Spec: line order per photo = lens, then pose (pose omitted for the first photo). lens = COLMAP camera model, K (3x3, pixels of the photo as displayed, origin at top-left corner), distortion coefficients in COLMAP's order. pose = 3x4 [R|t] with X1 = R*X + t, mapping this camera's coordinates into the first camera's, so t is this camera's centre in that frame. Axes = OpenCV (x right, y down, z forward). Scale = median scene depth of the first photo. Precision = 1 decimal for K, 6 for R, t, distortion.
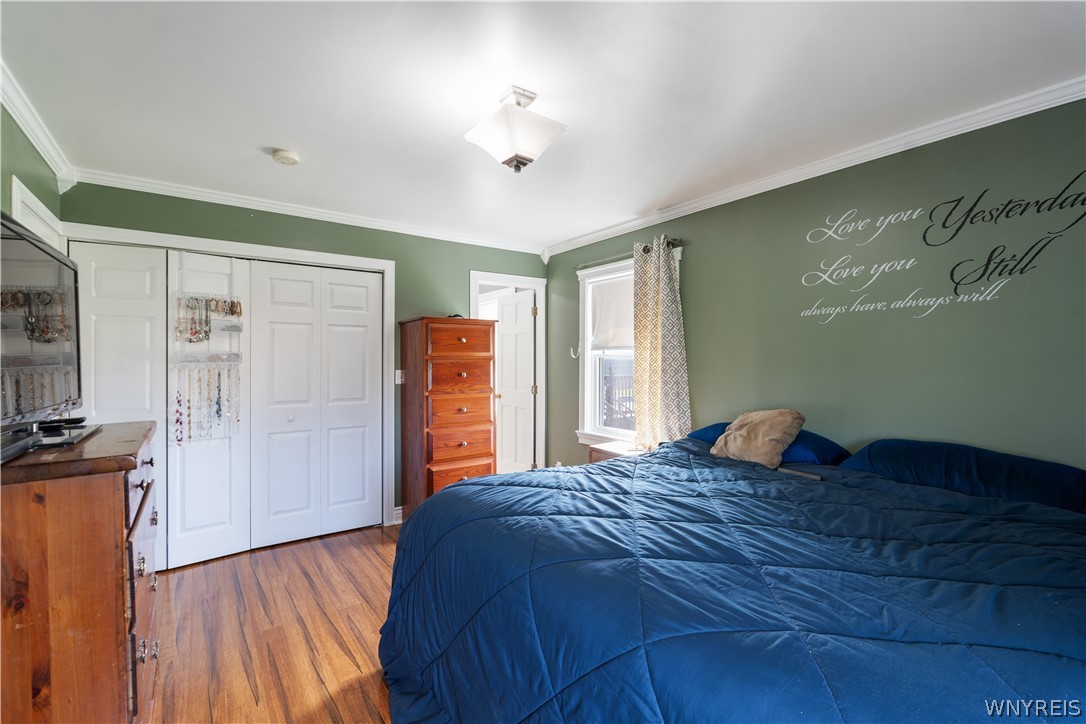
lens RADIAL K [[481.5, 0, 546.3], [0, 481.5, 358.3], [0, 0, 1]] dist [-0.002797, -0.000385]
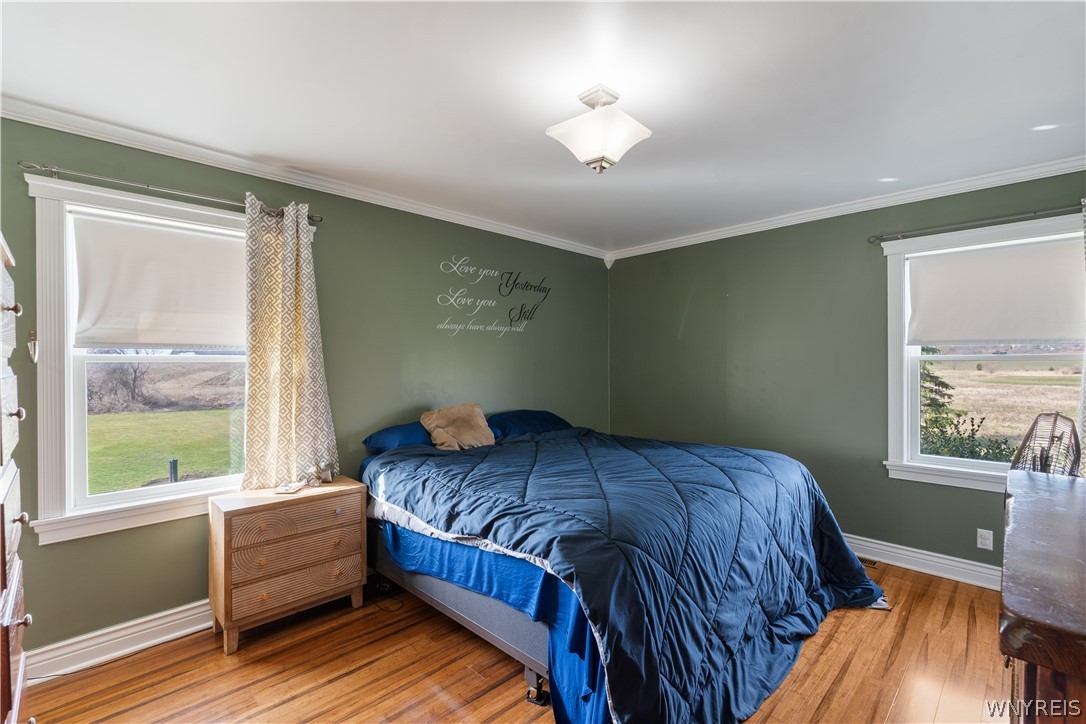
lens RADIAL K [[481.5, 0, 546.3], [0, 481.5, 358.3], [0, 0, 1]] dist [-0.002797, -0.000385]
pose [[-0.156534, 0.006937, 0.987648, -0.584866], [0.001181, 0.999976, -0.006837, -0.002017], [-0.987672, 0.000096, -0.156538, 0.736105]]
